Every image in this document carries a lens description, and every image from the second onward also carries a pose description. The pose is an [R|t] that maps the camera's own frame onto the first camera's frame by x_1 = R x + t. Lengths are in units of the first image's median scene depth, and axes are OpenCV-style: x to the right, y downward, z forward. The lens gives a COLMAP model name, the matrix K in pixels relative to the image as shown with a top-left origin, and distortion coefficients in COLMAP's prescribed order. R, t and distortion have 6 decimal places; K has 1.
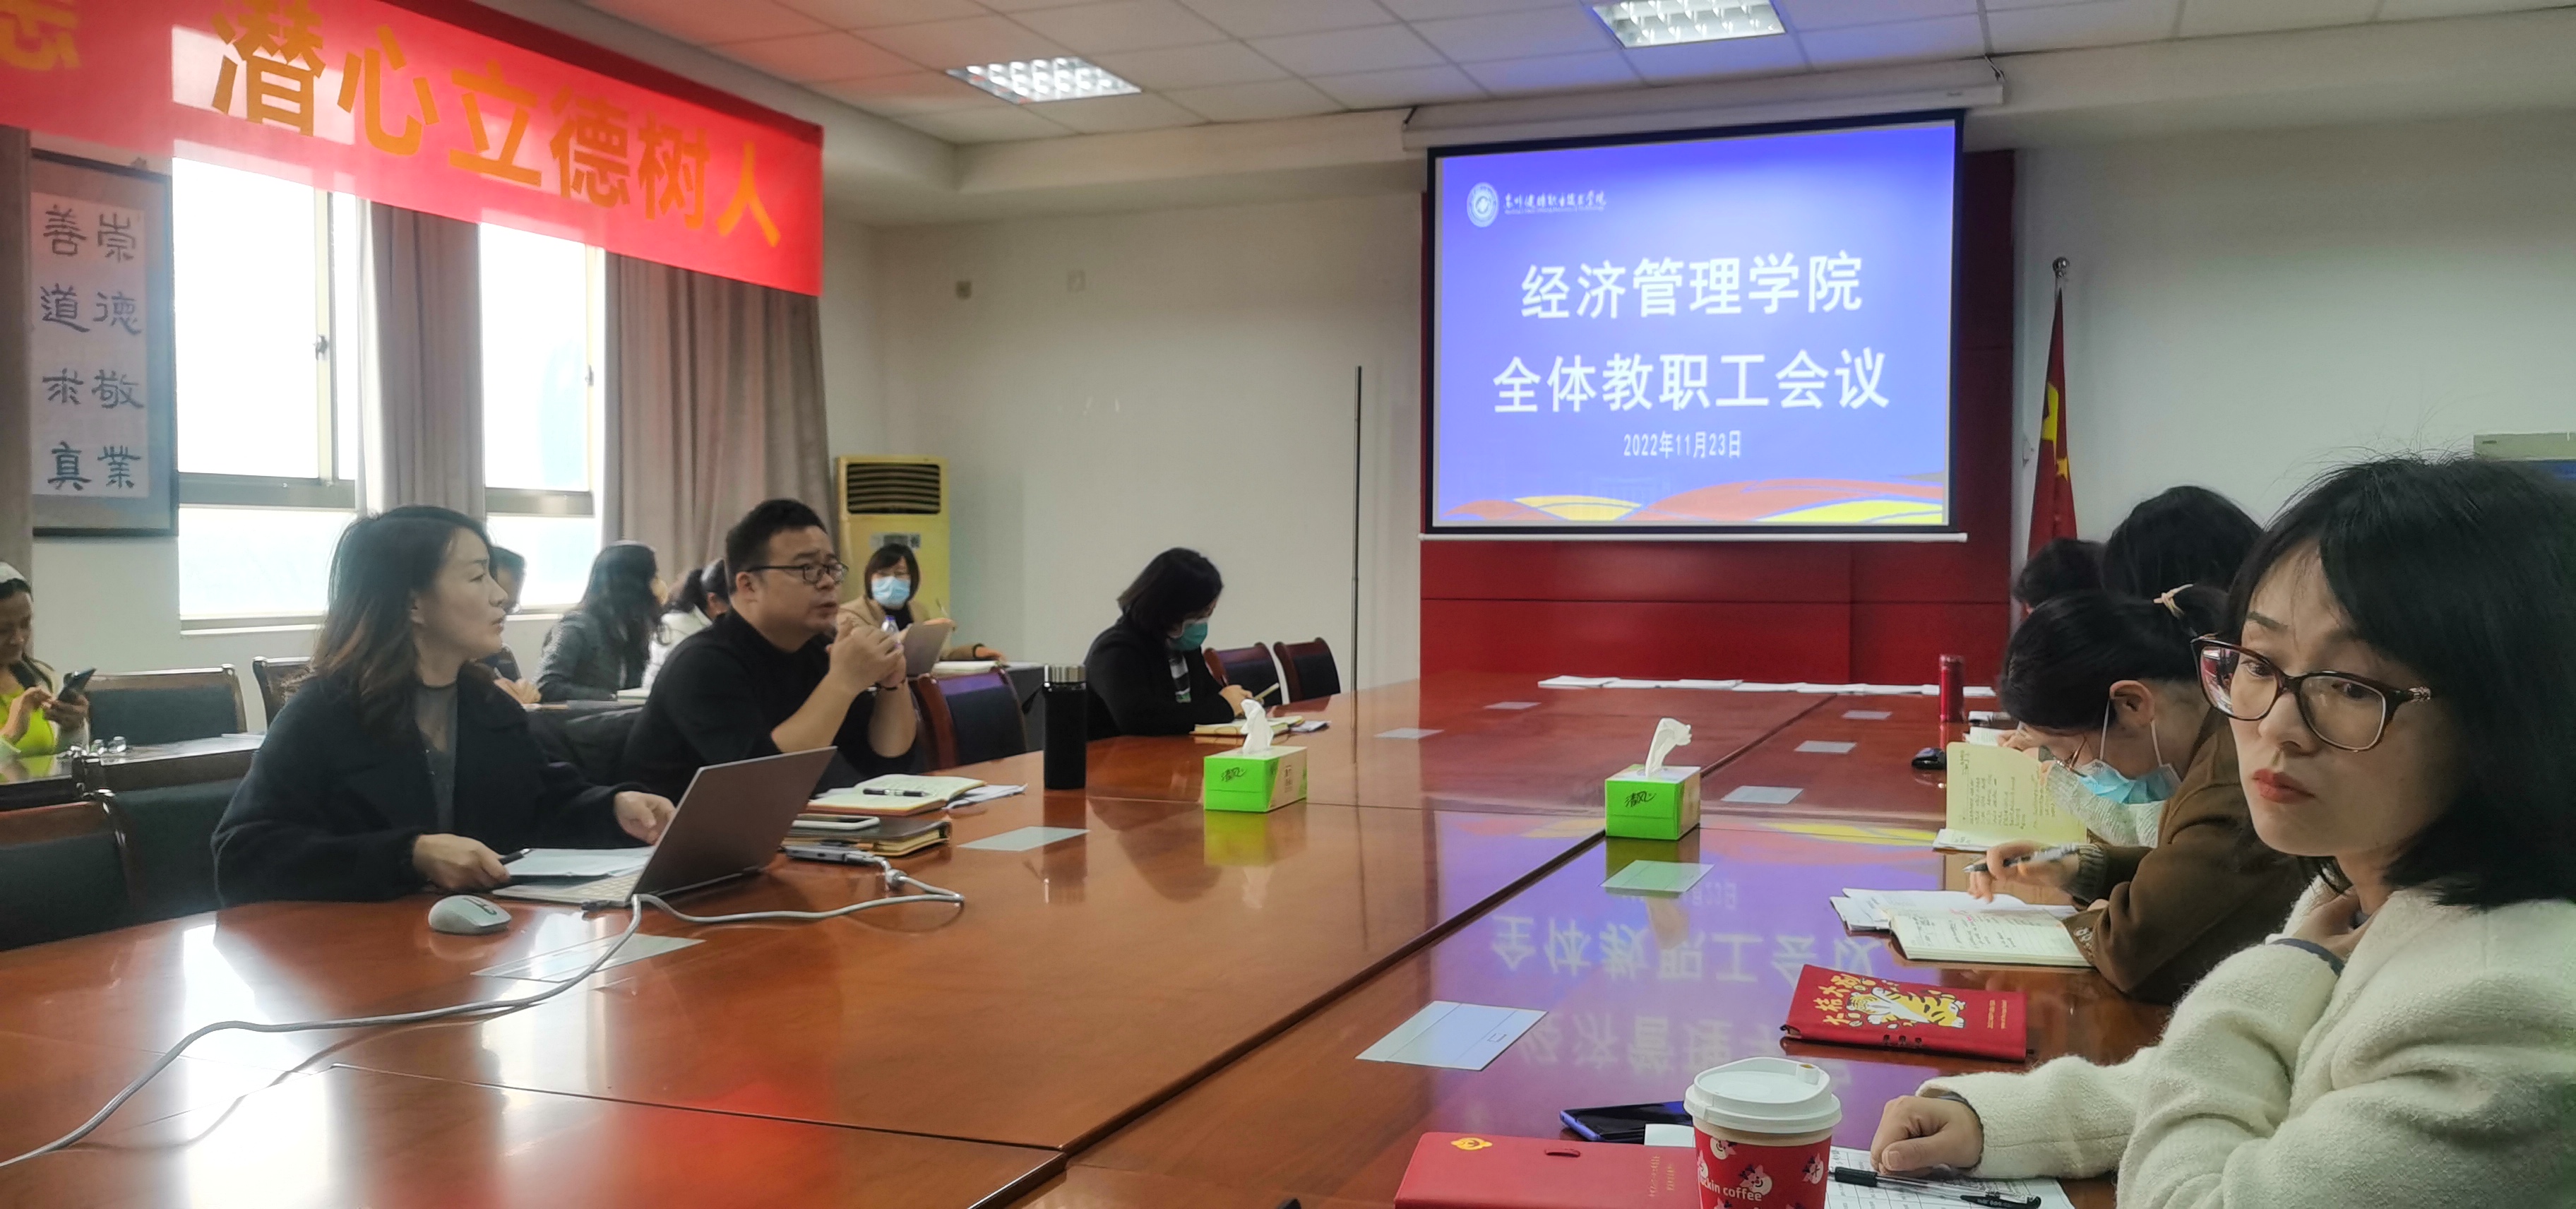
lens RADIAL K [[1969.9, 0, 1290.8], [0, 1969.9, 592.8], [0, 0, 1]] dist [0.044249, -0.031958]
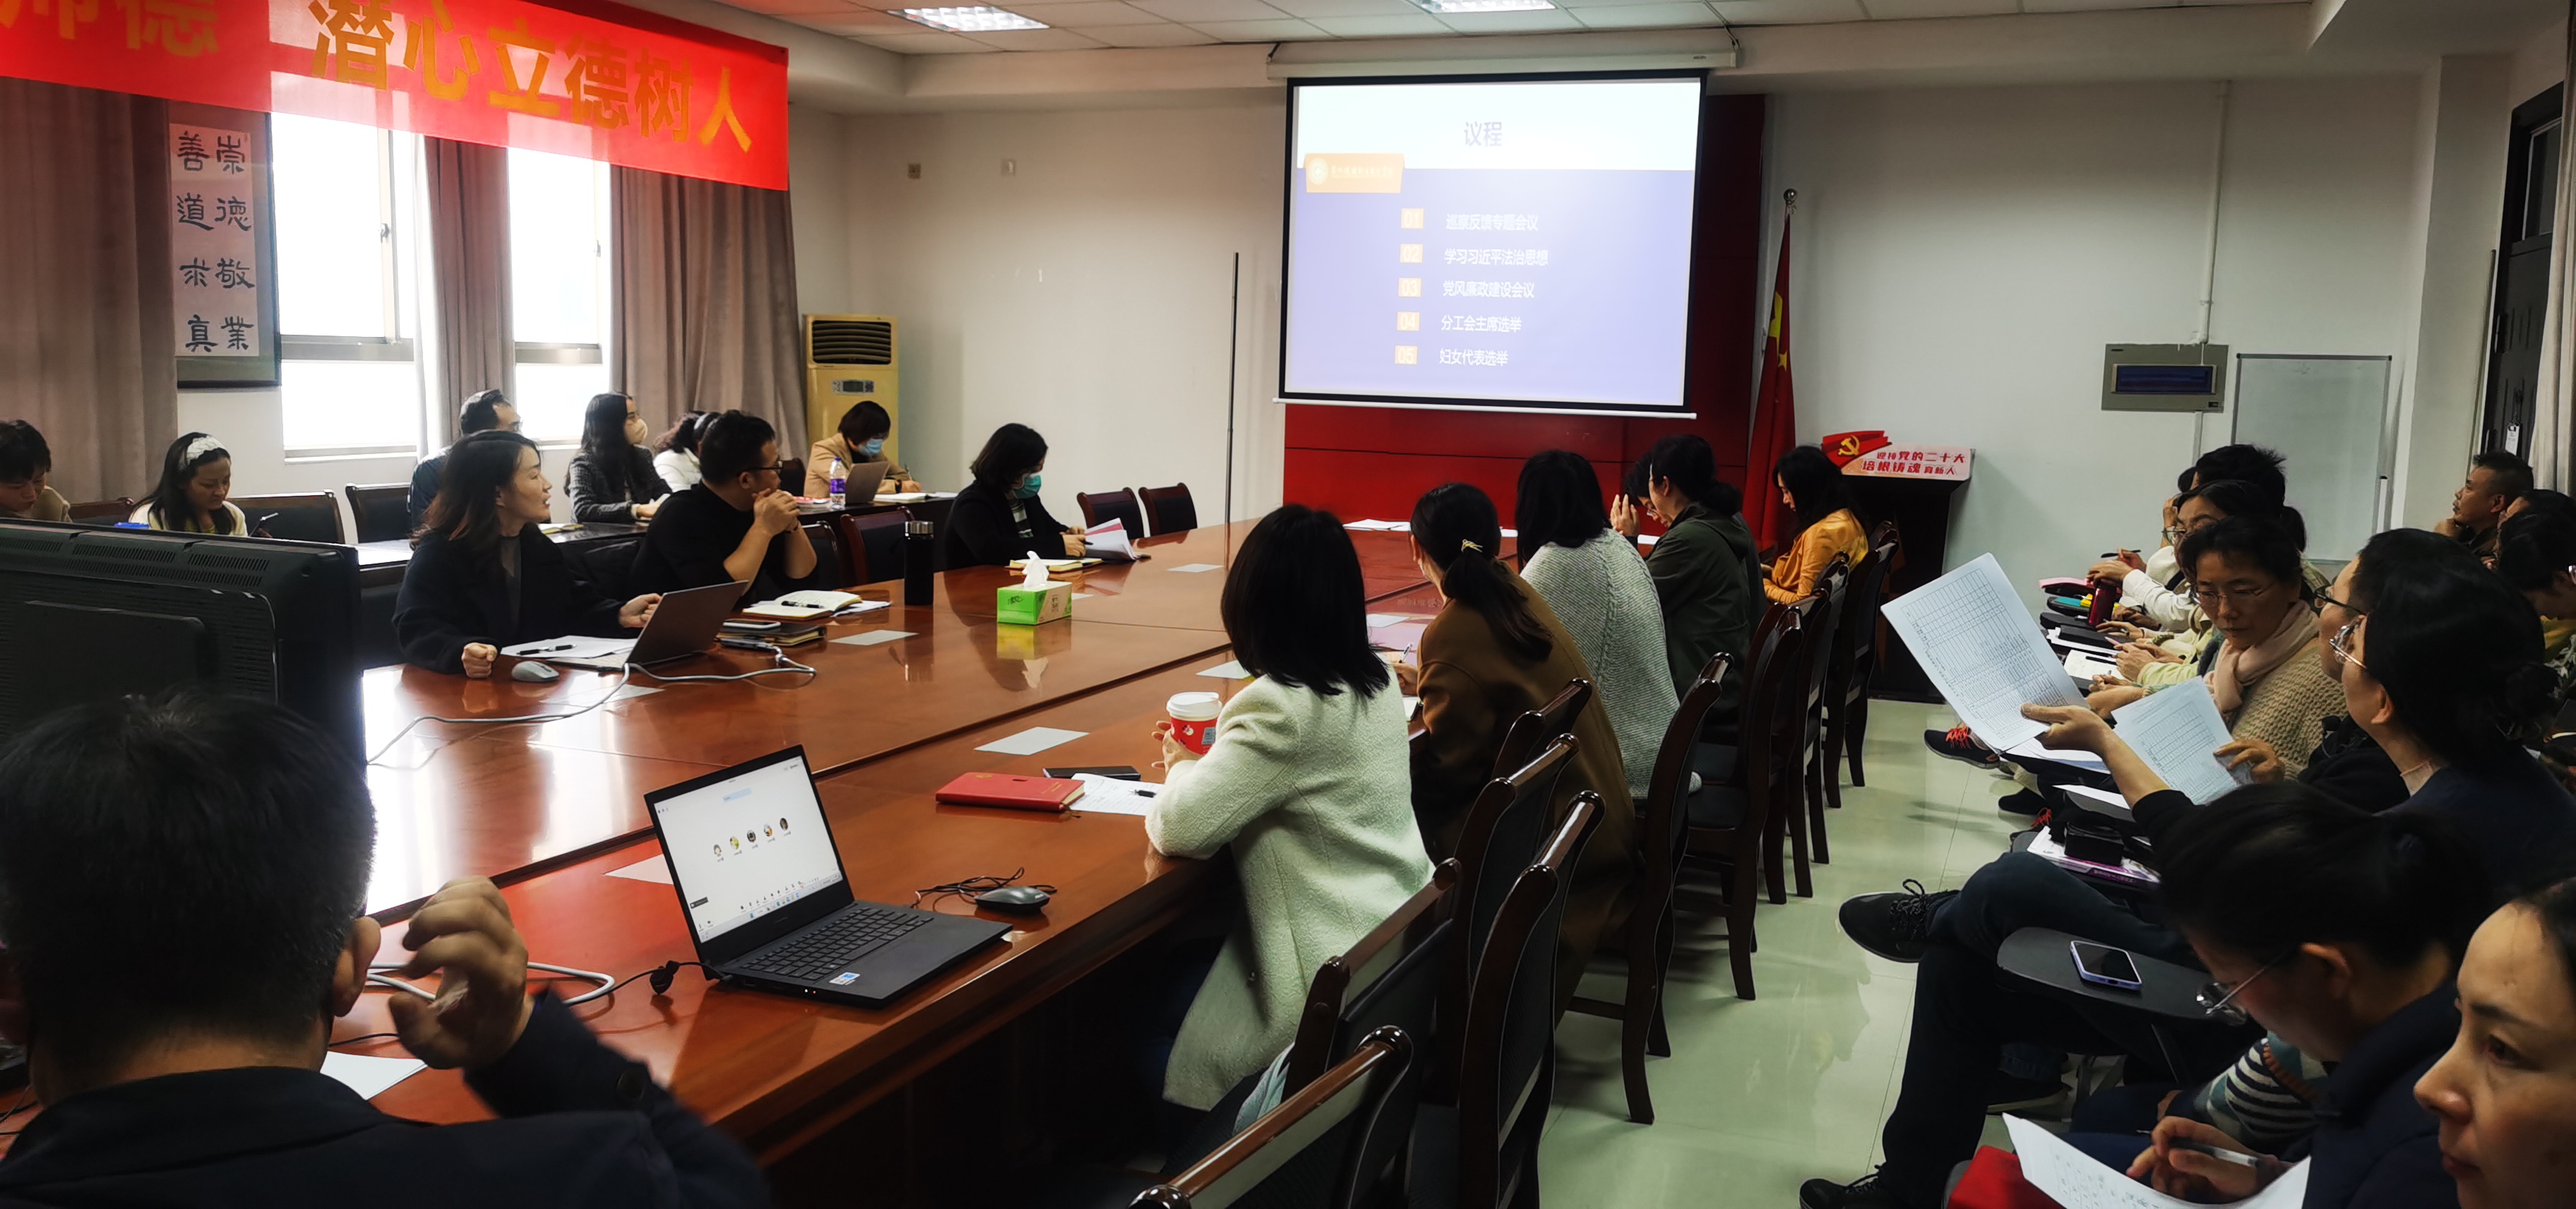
lens RADIAL K [[1969.9, 0, 1306.3], [0, 1969.9, 581.1], [0, 0, 1]] dist [0.044249, -0.031958]
pose [[0.999666, 0.025608, 0.003421, 0.103495], [-0.025817, 0.995181, 0.094596, -0.040295], [-0.000982, -0.094652, 0.995510, -0.291885]]
